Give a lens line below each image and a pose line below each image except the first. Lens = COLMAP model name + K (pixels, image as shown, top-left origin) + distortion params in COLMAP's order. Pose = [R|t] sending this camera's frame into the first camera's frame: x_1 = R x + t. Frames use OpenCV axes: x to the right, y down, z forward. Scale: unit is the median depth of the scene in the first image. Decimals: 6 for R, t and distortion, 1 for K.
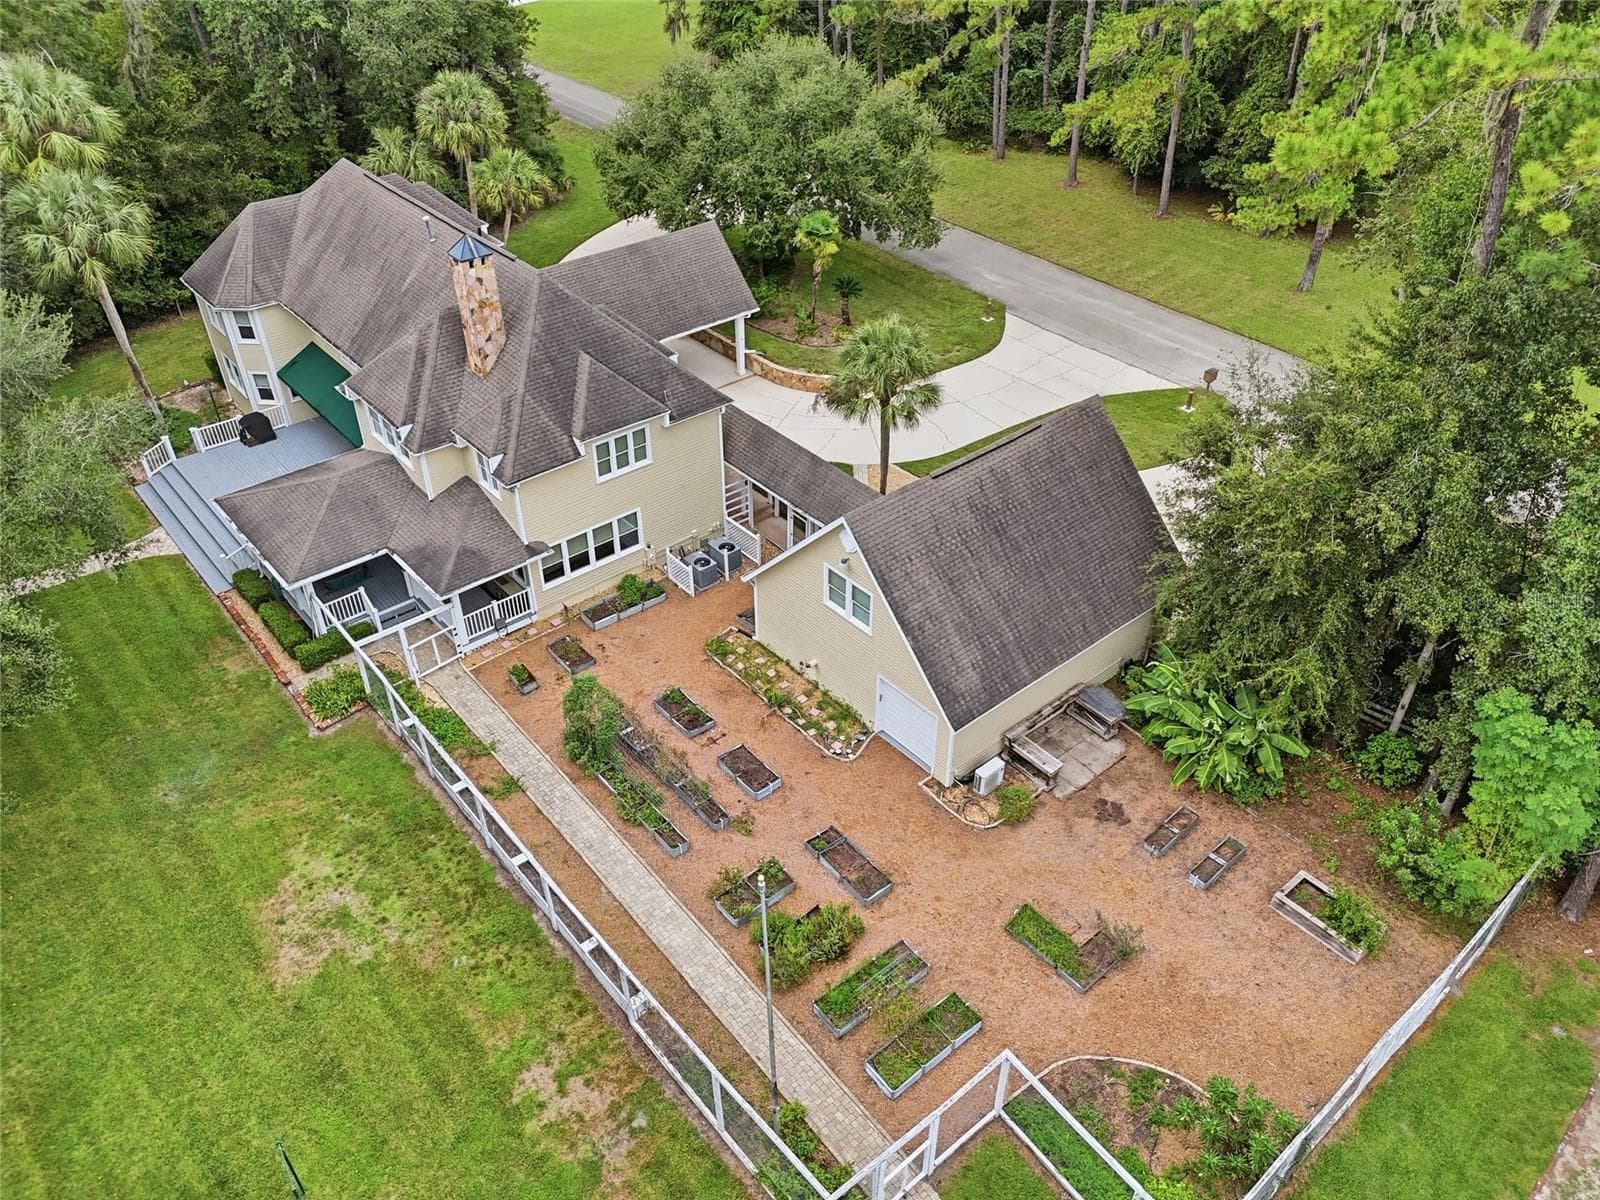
lens RADIAL K [[1196.0, 0, 807.2], [0, 1196.0, 603.1], [0, 0, 1]] dist [0.022965, -0.006033]
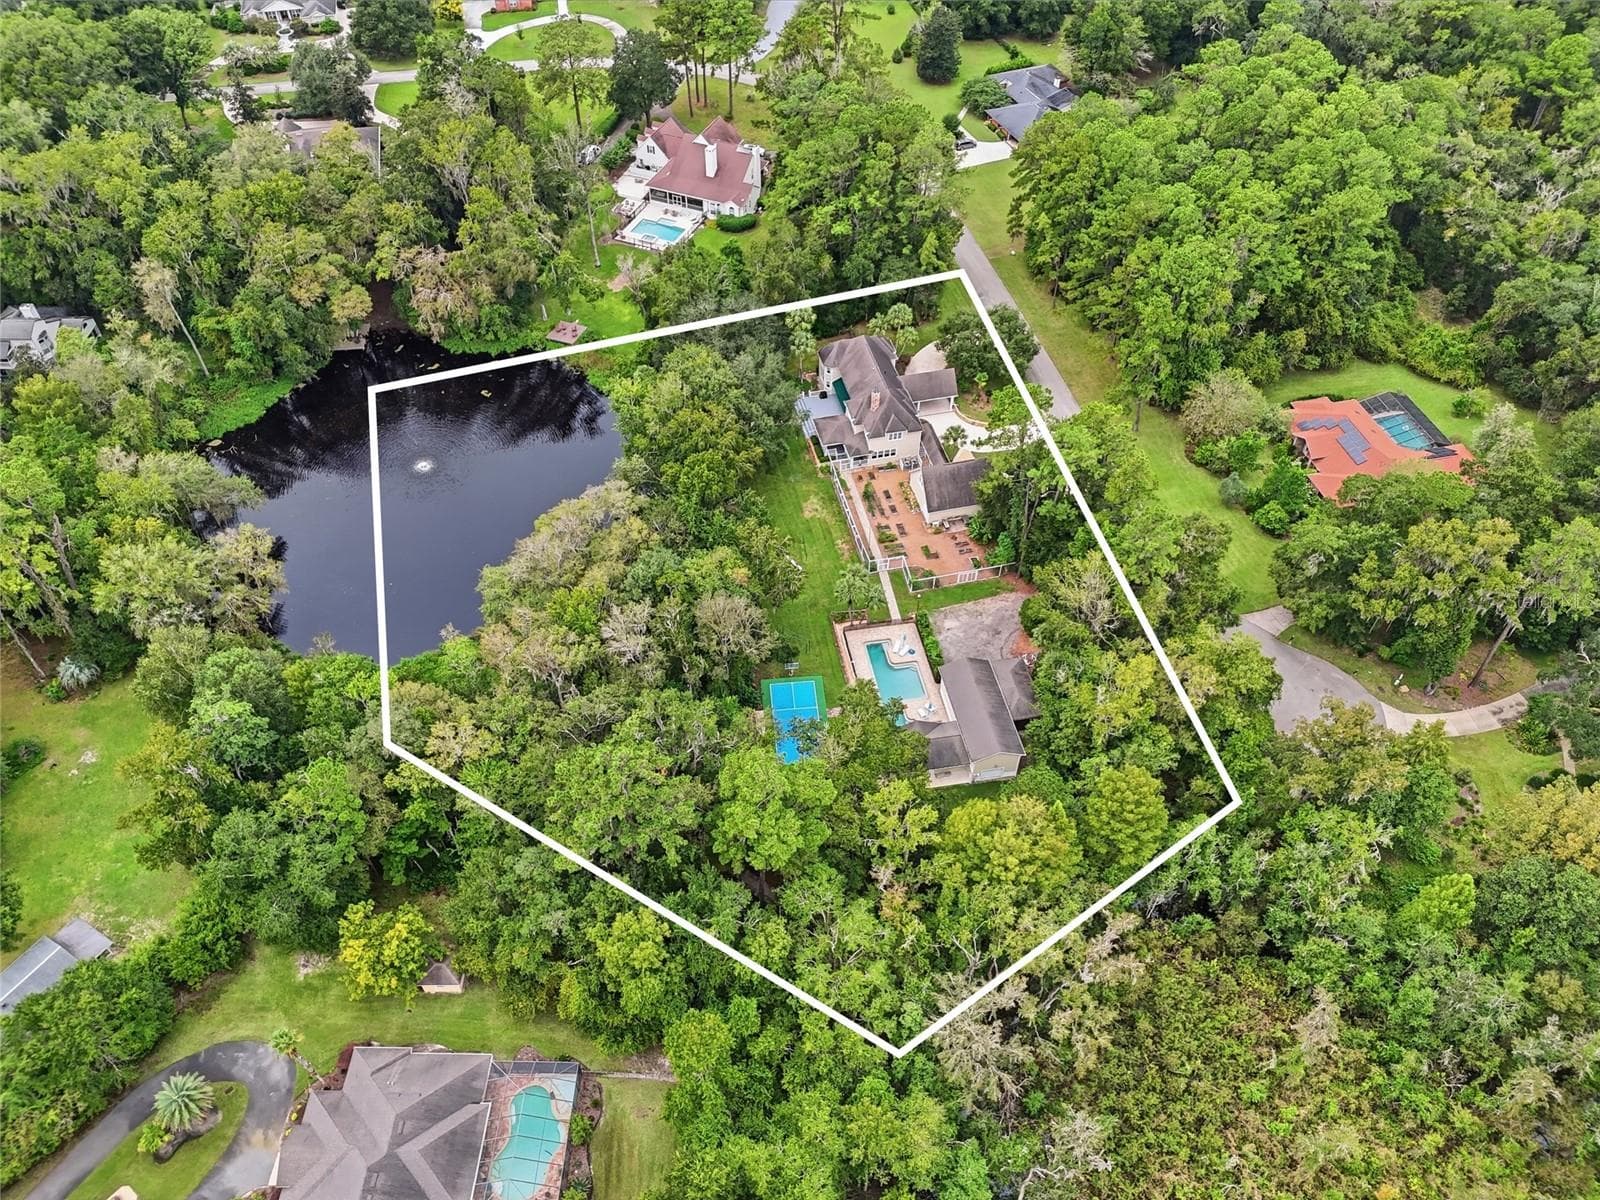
lens RADIAL K [[1196.0, 0, 795.9], [0, 1196.0, 601.9], [0, 0, 1]] dist [0.022965, -0.006033]
pose [[0.890204, 0.337542, -0.305944, 1.141679], [-0.279224, 0.934915, 0.219017, -0.440460], [0.359959, -0.109543, 0.926515, -3.514097]]
